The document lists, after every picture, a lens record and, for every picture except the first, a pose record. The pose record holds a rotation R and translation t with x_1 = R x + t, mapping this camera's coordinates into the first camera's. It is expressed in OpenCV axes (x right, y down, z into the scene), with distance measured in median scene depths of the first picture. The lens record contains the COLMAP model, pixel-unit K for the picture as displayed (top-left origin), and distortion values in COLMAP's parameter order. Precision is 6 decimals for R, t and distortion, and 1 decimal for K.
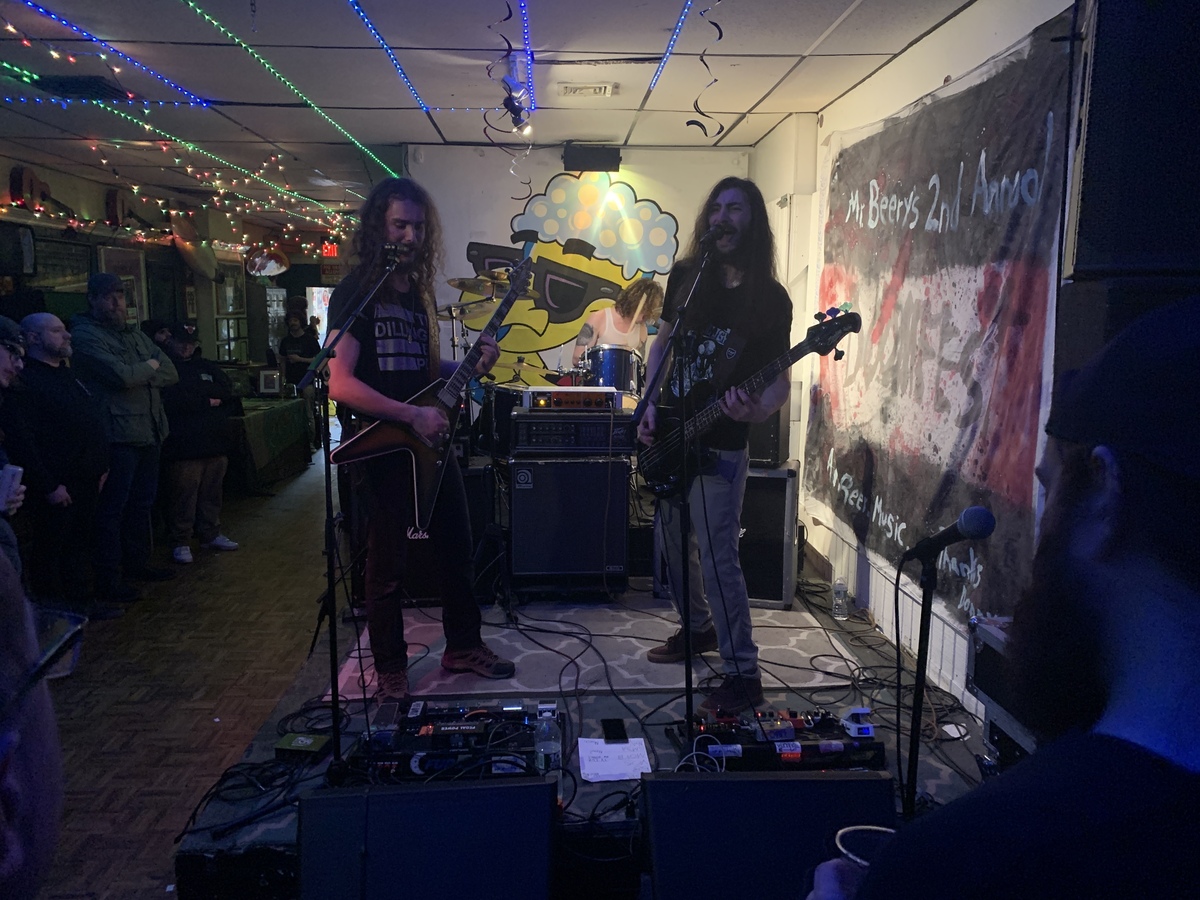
lens RADIAL K [[919.6, 0, 590.6], [0, 919.6, 451.9], [0, 0, 1]] dist [0.025966, -0.014727]
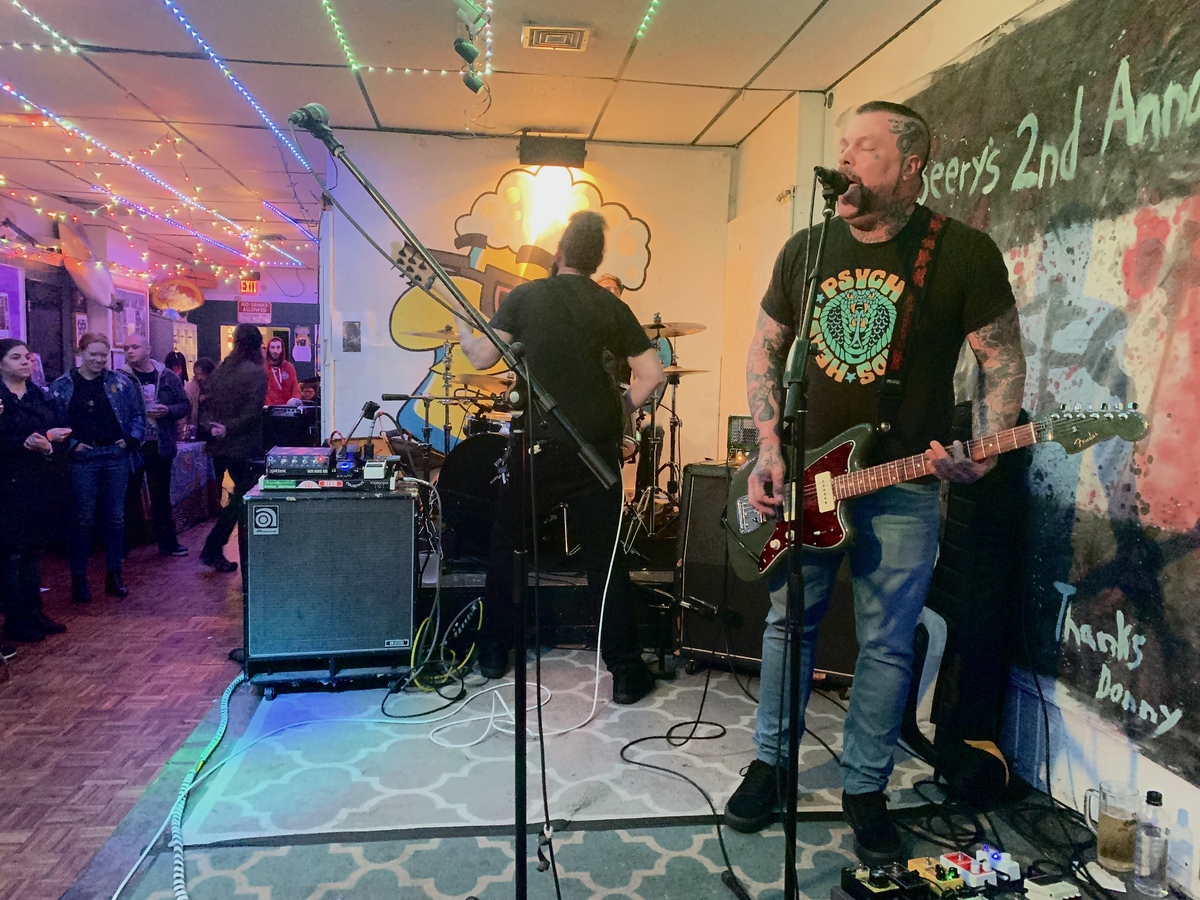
lens RADIAL K [[919.6, 0, 582.4], [0, 919.6, 449.3], [0, 0, 1]] dist [0.025966, -0.014727]
pose [[0.997514, 0.012281, 0.069385, -0.038011], [-0.007258, 0.997365, -0.072185, 0.027782], [-0.070089, 0.071502, 0.994975, 0.249267]]
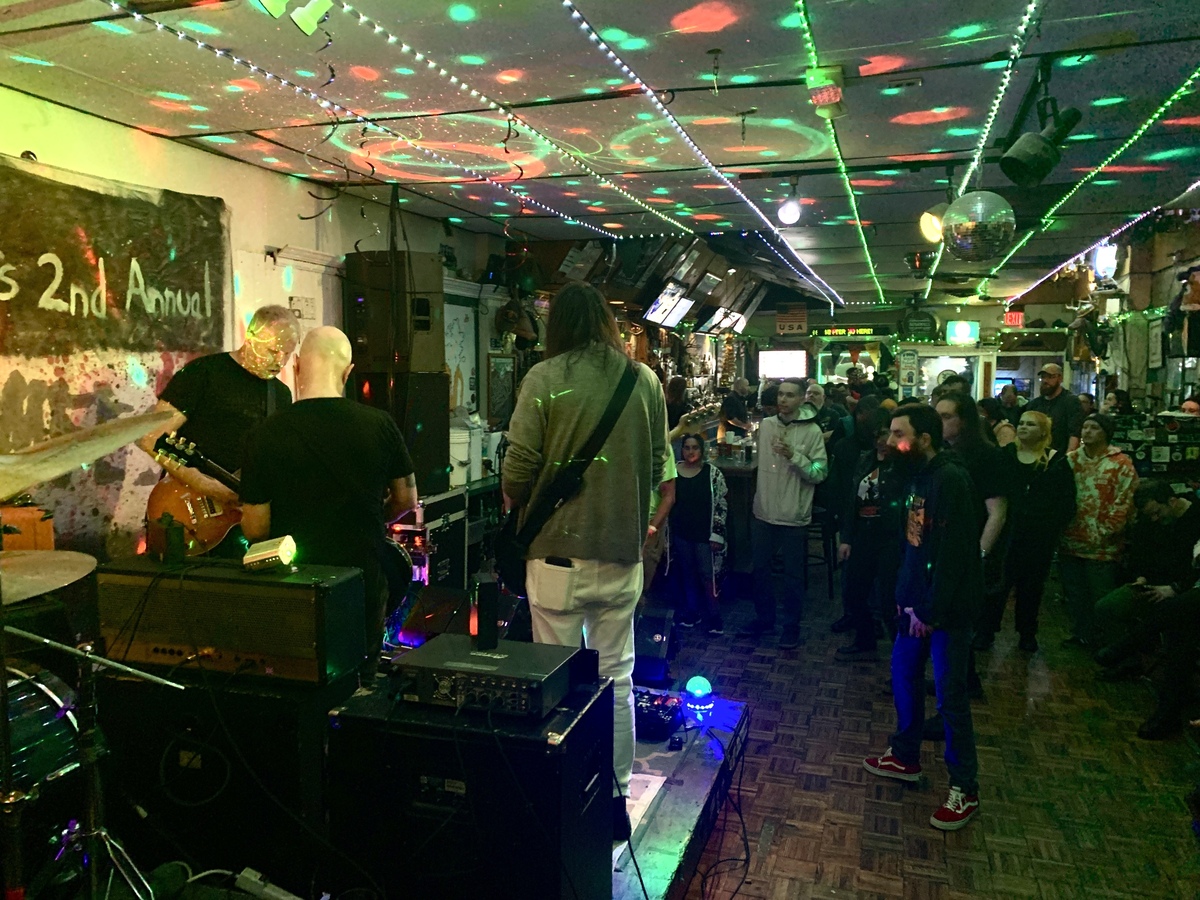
lens RADIAL K [[919.6, 0, 608.4], [0, 919.6, 449.1], [0, 0, 1]] dist [0.025966, -0.014727]
pose [[-0.942296, -0.038870, 0.332516, -0.450837], [0.042784, 0.971110, 0.234764, -0.264975], [-0.332035, 0.235444, -0.913411, 1.522650]]
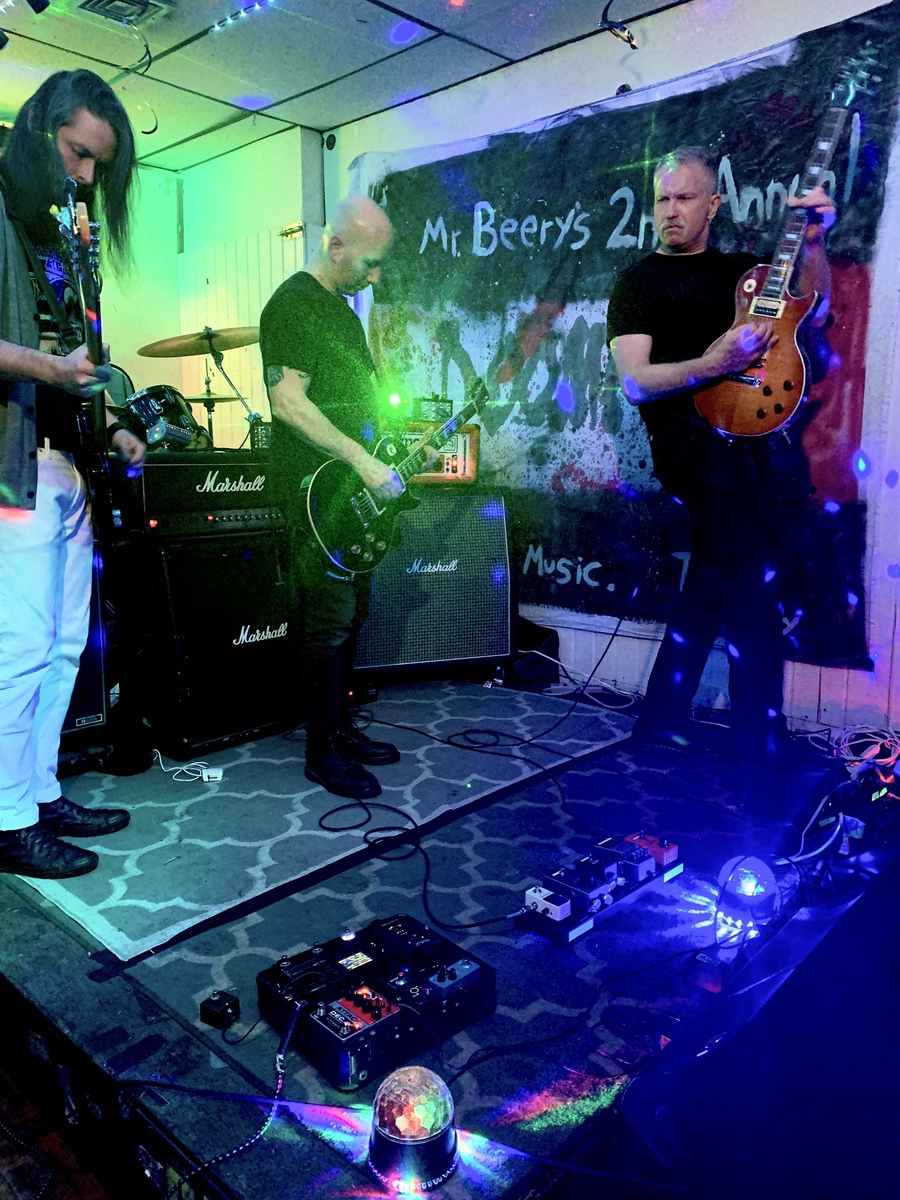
lens RADIAL K [[919.6, 0, 442.8], [0, 919.6, 595.7], [0, 0, 1]] dist [0.025966, -0.014727]
pose [[0.714886, -0.111160, 0.690349, -0.407572], [0.109053, 0.992926, 0.046952, 0.046553], [-0.690685, 0.041719, 0.721952, 0.396661]]
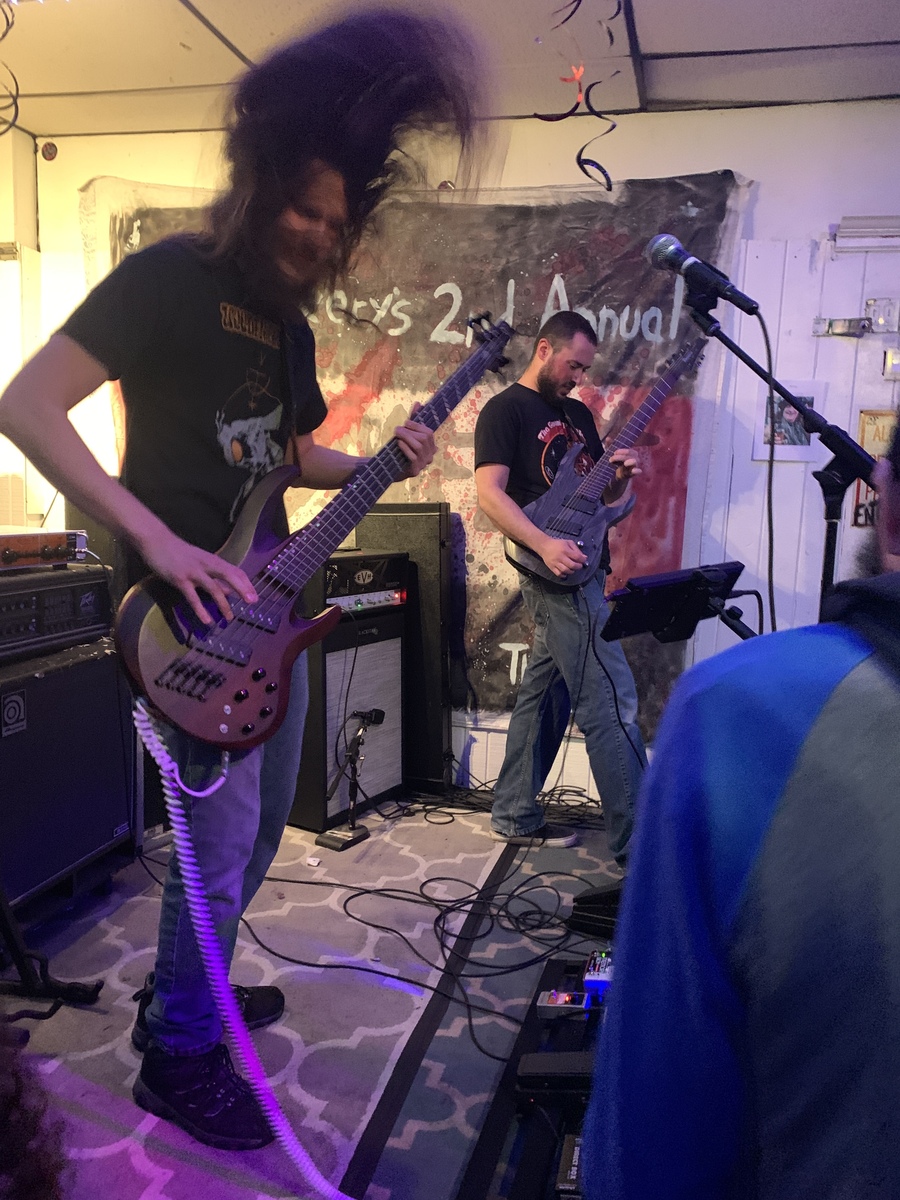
lens RADIAL K [[919.6, 0, 446.1], [0, 919.6, 607.7], [0, 0, 1]] dist [0.025966, -0.014727]
pose [[0.272650, -0.123932, 0.954098, -0.504445], [0.105720, 0.989523, 0.098322, -0.054708], [-0.956287, 0.074059, 0.282896, 0.659988]]
